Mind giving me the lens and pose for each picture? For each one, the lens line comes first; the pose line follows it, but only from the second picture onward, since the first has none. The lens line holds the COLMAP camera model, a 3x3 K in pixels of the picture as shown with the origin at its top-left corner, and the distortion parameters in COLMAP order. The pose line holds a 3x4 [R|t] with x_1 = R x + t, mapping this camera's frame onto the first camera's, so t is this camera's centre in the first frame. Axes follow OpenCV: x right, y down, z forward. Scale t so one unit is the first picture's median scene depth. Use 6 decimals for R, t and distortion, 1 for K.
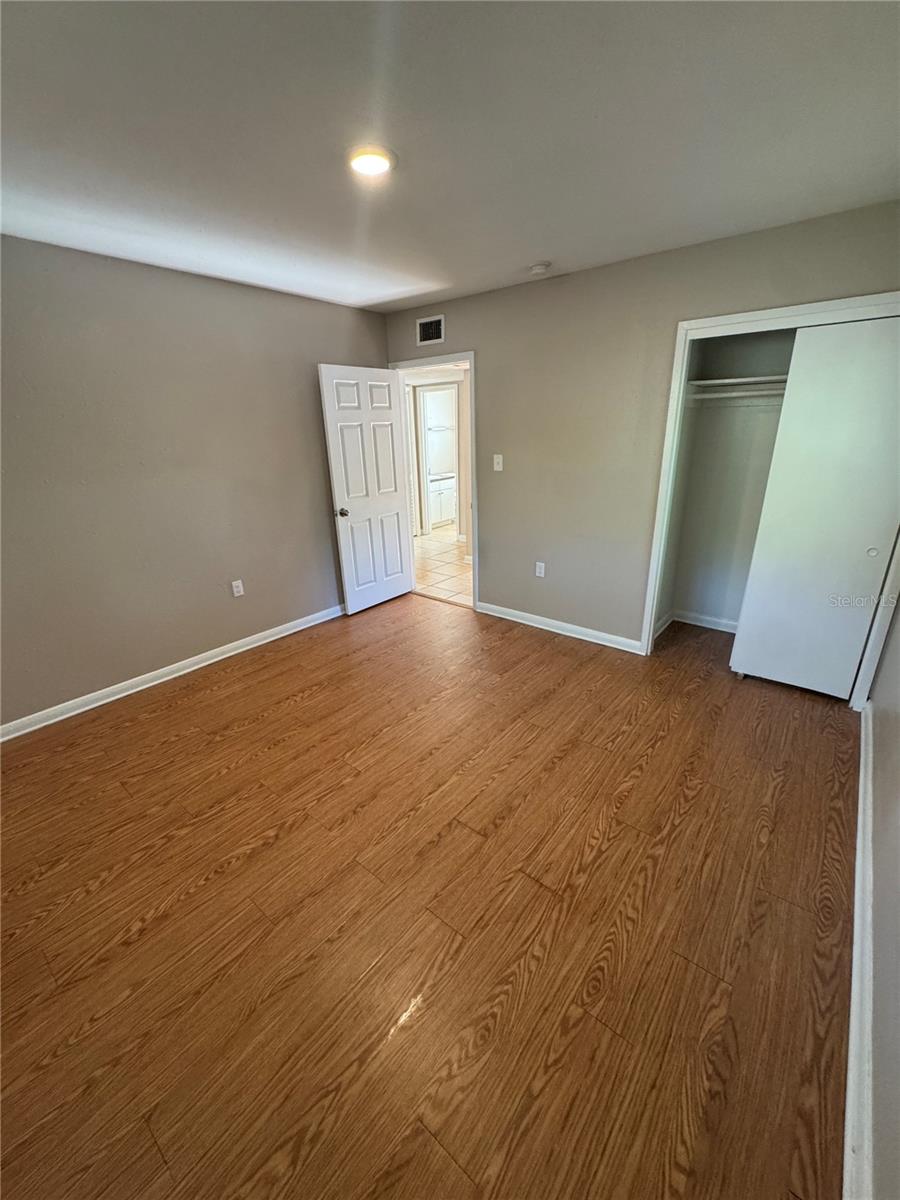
lens RADIAL K [[482.4, 0, 451.5], [0, 482.4, 600.5], [0, 0, 1]] dist [-0.001649, 0.000335]
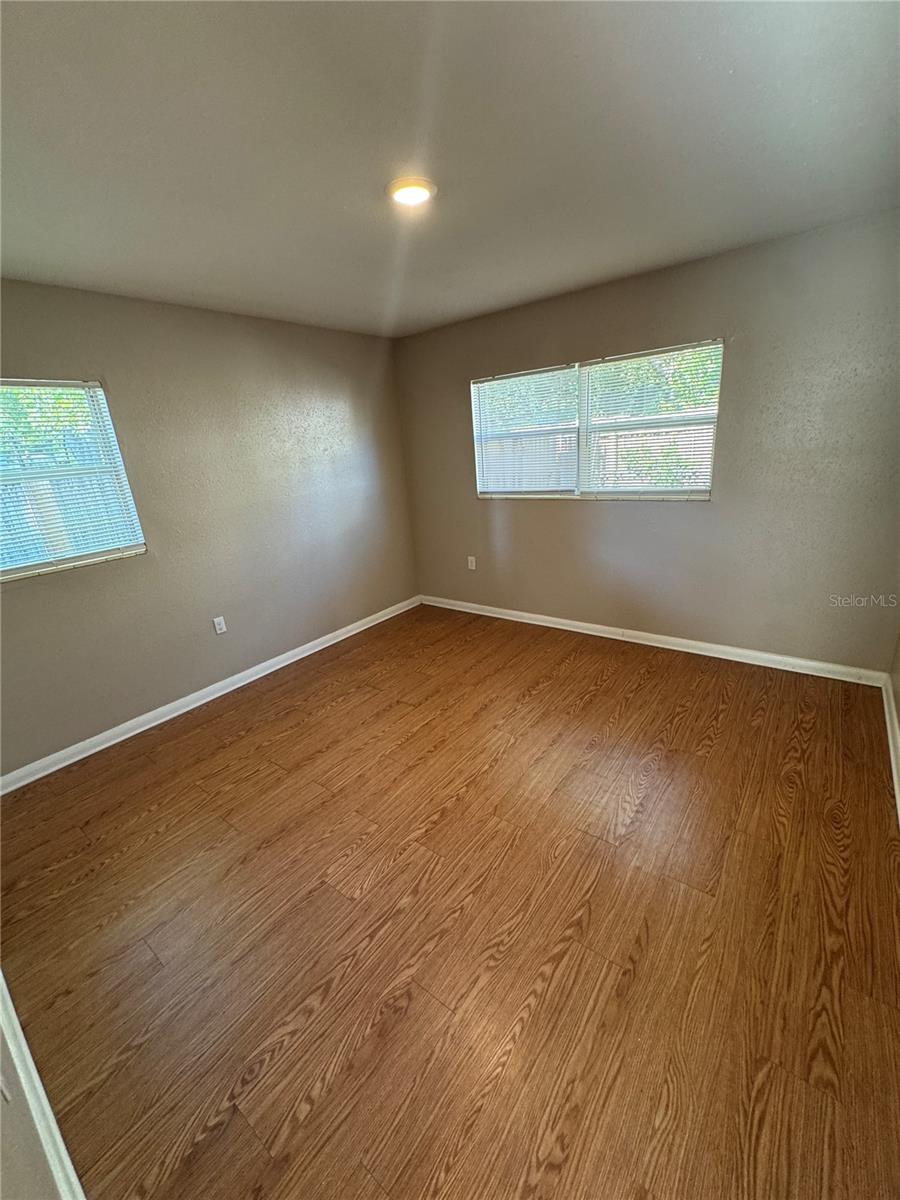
lens RADIAL K [[482.4, 0, 451.5], [0, 482.4, 600.5], [0, 0, 1]] dist [-0.001649, 0.000335]
pose [[-0.994553, 0.104166, 0.003819, -0.137724], [0.084362, 0.782873, 0.616436, -0.698234], [0.061222, 0.613400, -0.787396, 1.932317]]
